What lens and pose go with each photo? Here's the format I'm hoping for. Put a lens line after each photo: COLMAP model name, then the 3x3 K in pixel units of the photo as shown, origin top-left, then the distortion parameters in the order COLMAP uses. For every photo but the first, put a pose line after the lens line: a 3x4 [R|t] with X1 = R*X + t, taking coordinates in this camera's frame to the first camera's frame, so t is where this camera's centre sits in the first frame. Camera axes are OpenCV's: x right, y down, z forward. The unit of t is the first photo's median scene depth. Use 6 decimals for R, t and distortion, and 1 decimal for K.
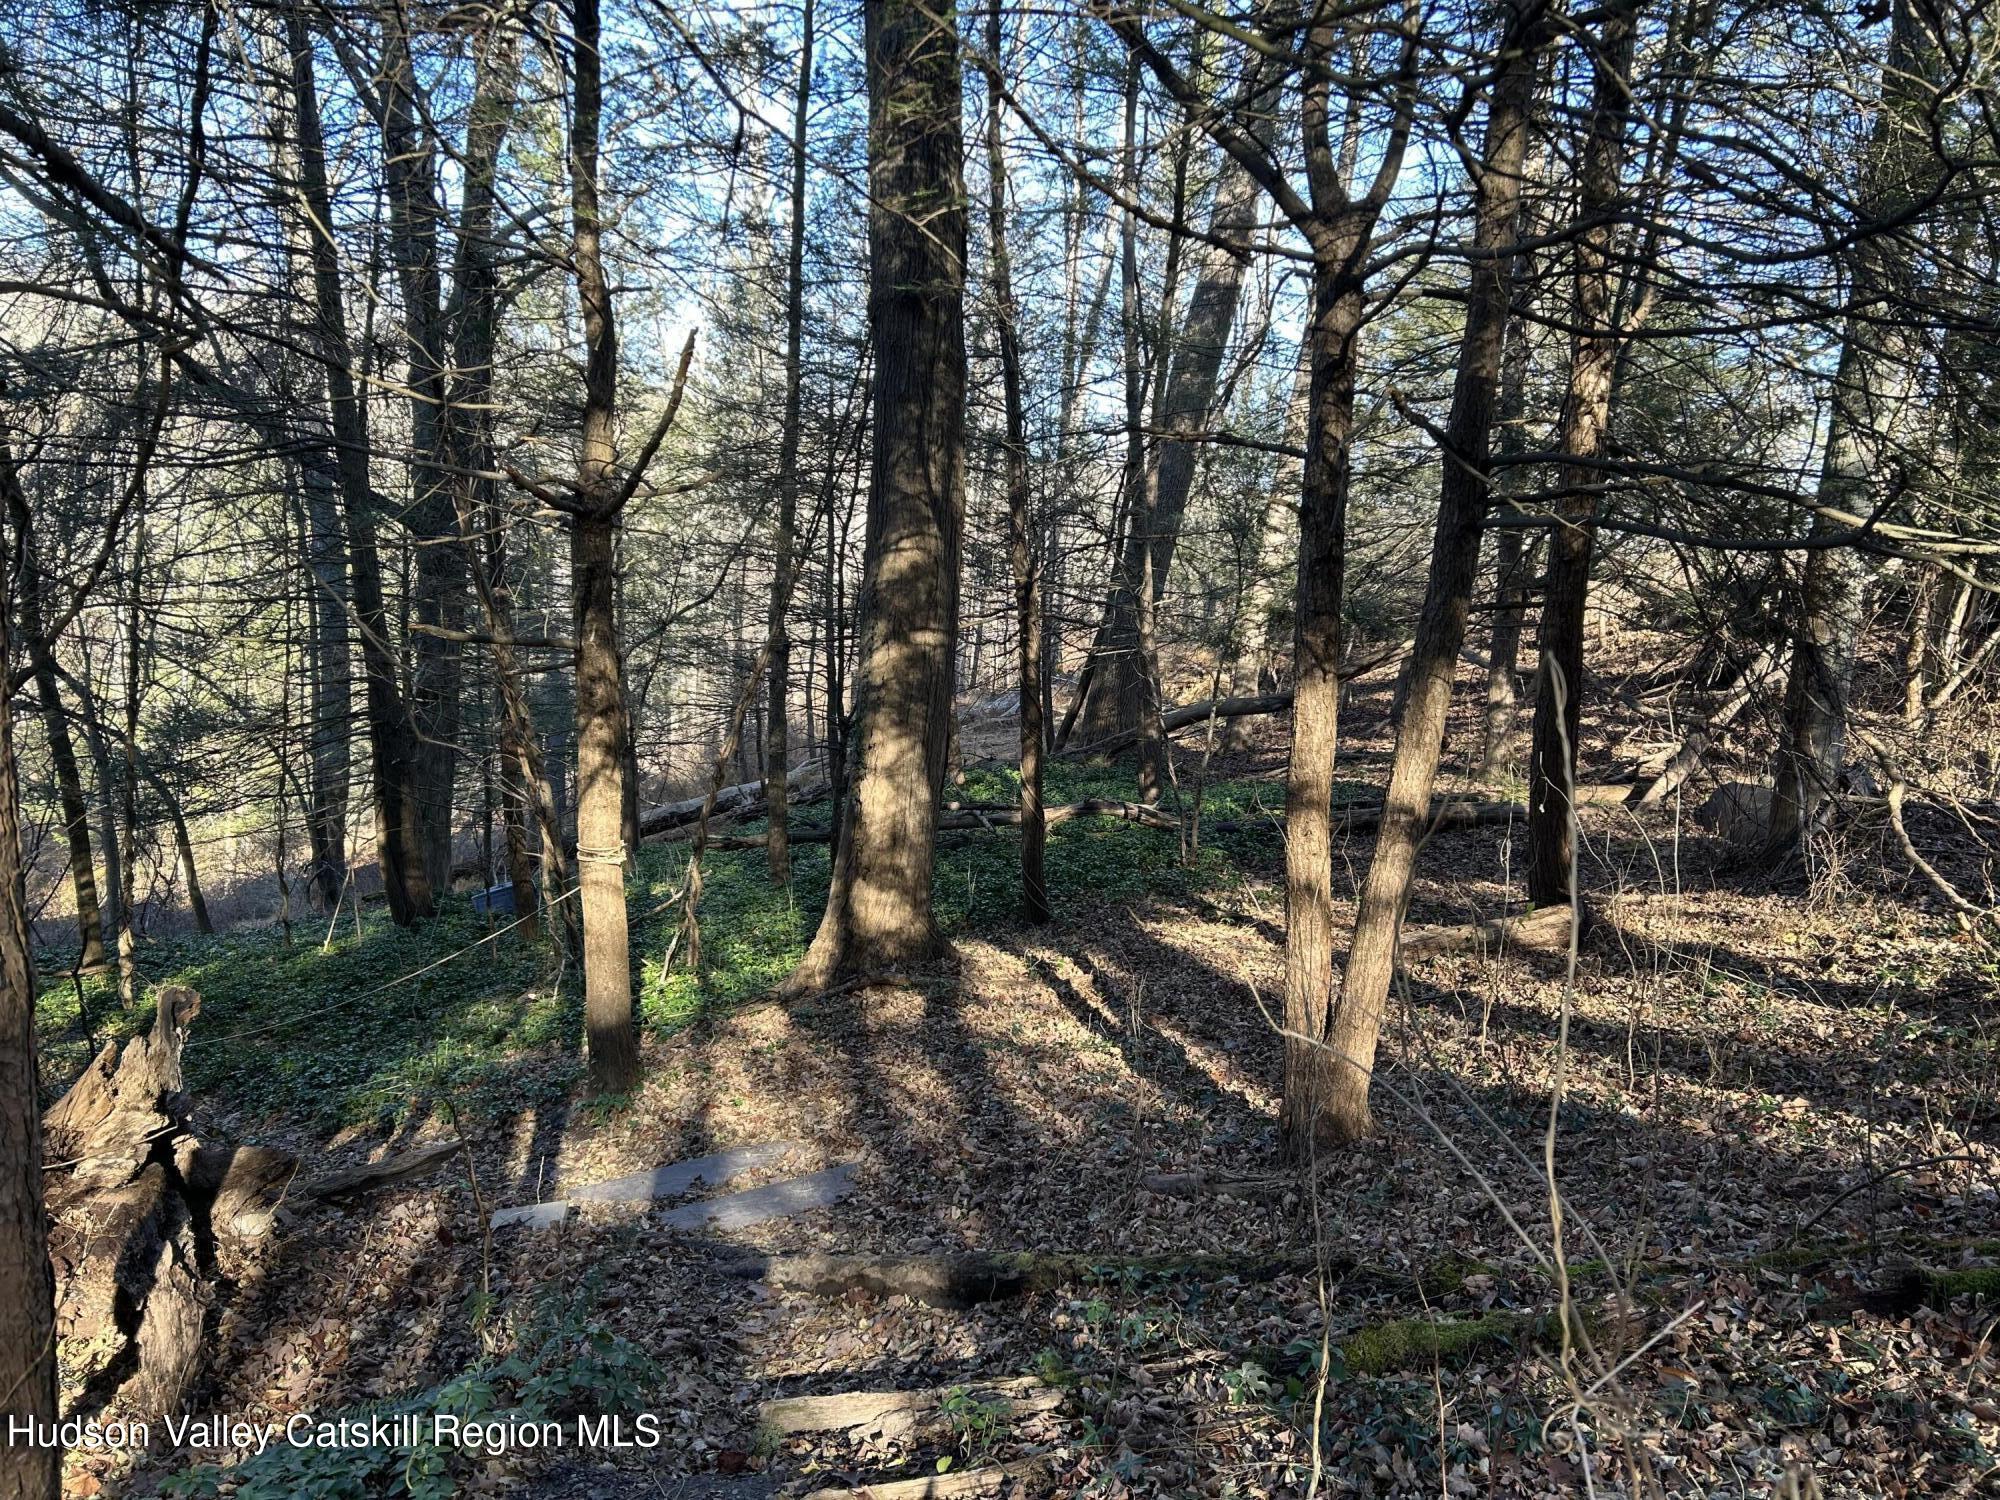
lens RADIAL K [[1515.9, 0, 995.2], [0, 1515.9, 750.1], [0, 0, 1]] dist [0.059709, -0.056748]
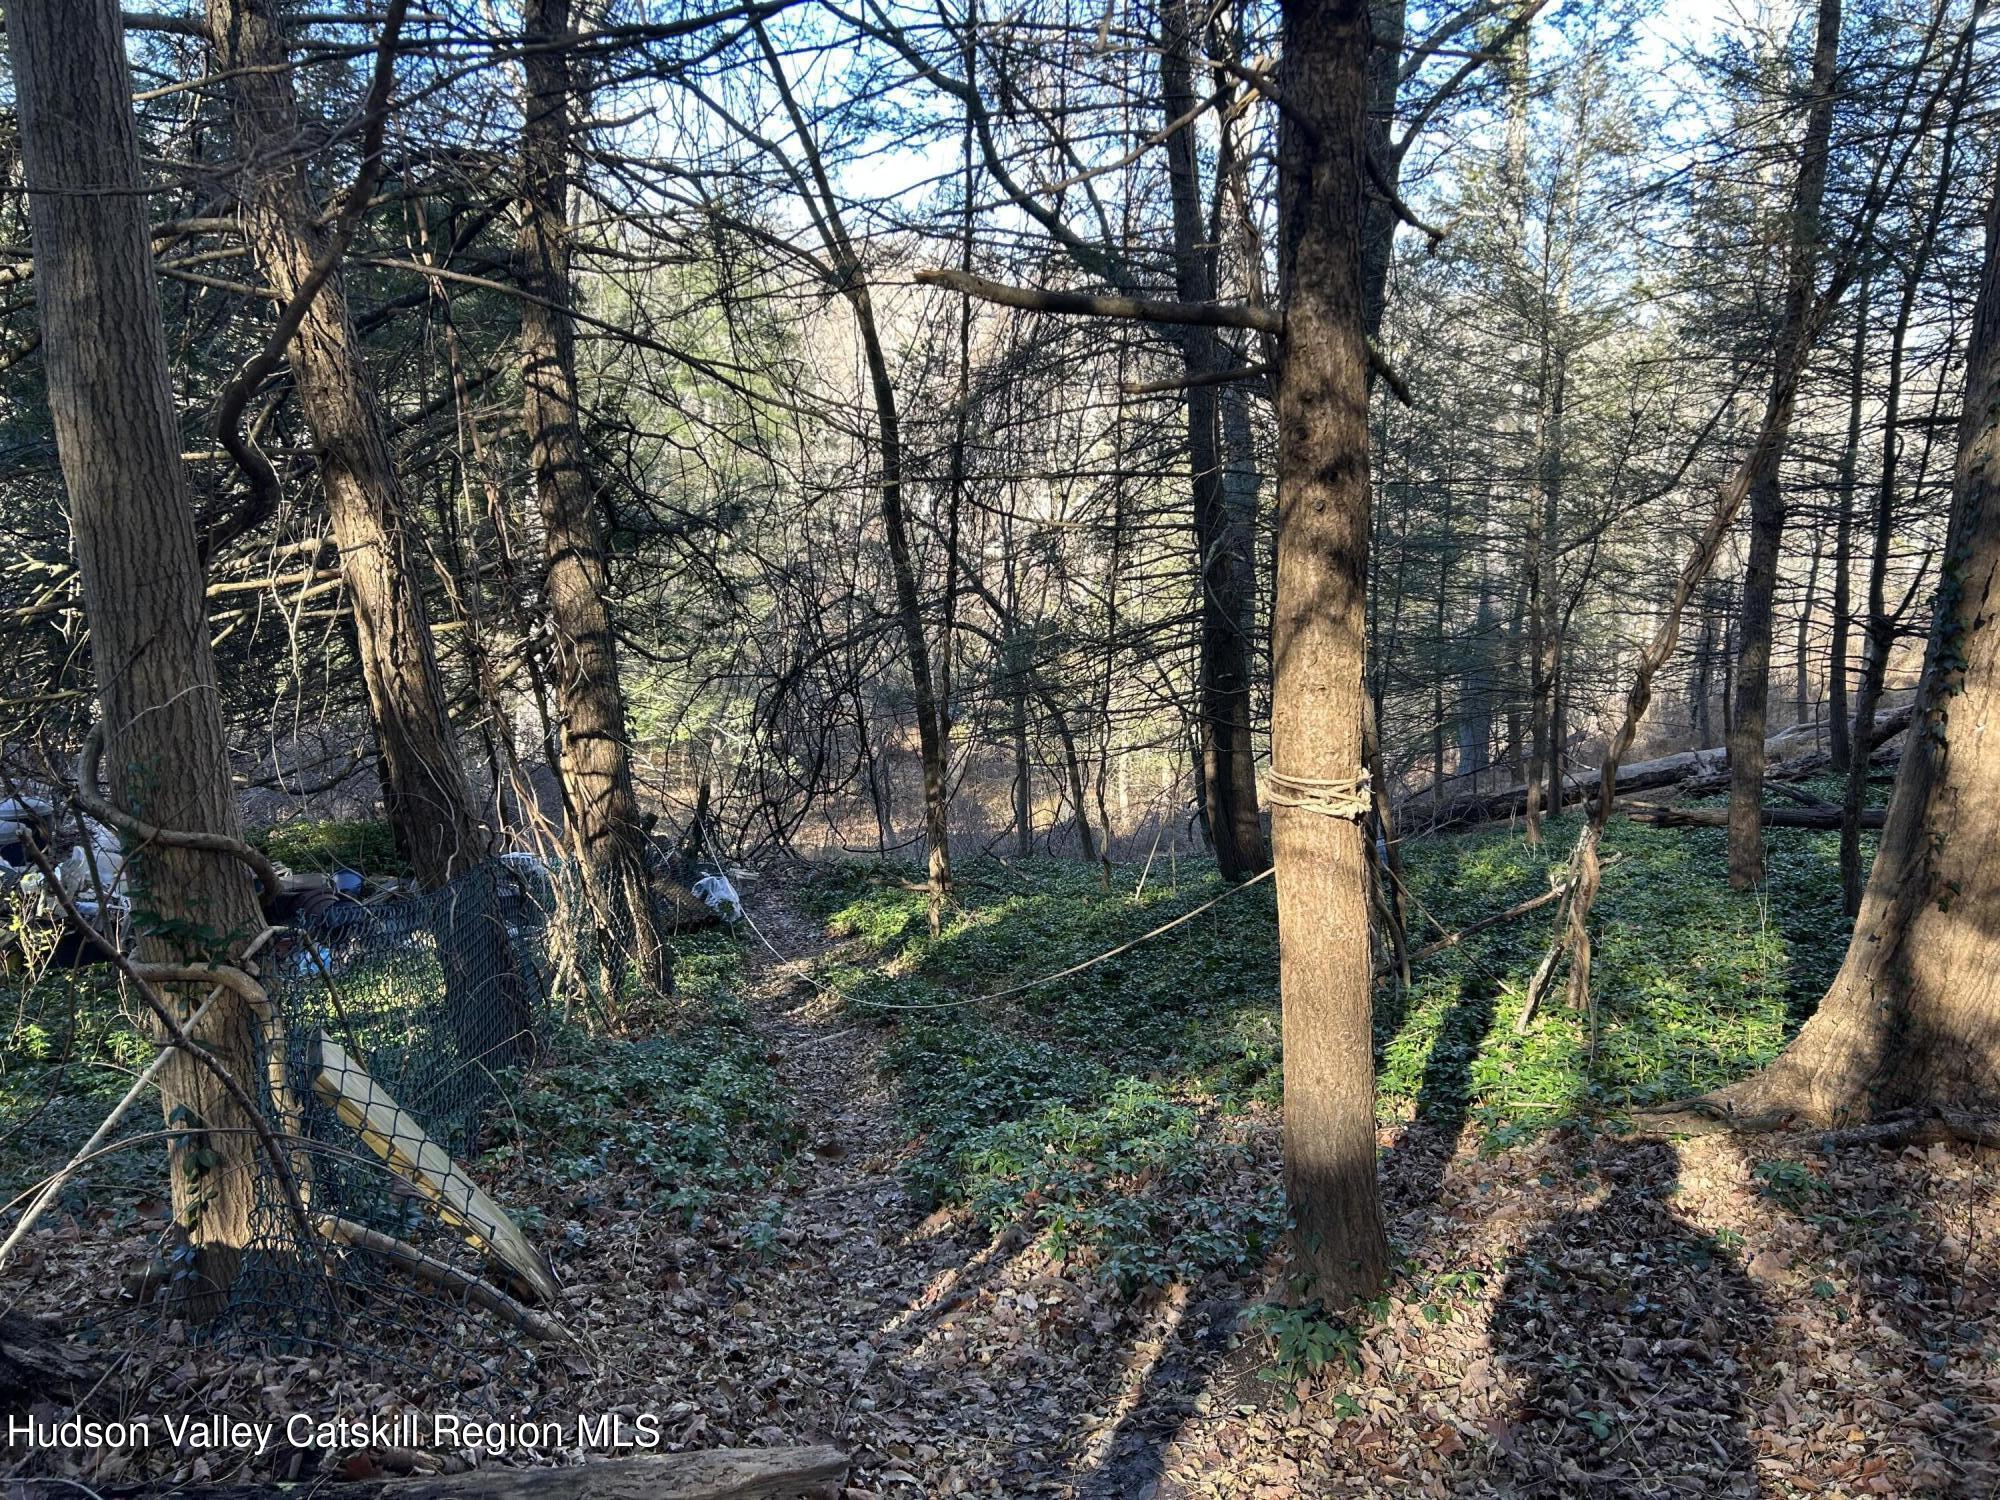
lens RADIAL K [[1515.9, 0, 992.2], [0, 1515.9, 757.4], [0, 0, 1]] dist [0.059709, -0.056748]
pose [[0.821998, 0.065495, -0.565711, -0.065458], [-0.049976, 0.997828, 0.042908, 0.034240], [0.567293, -0.006998, 0.823486, 0.457329]]
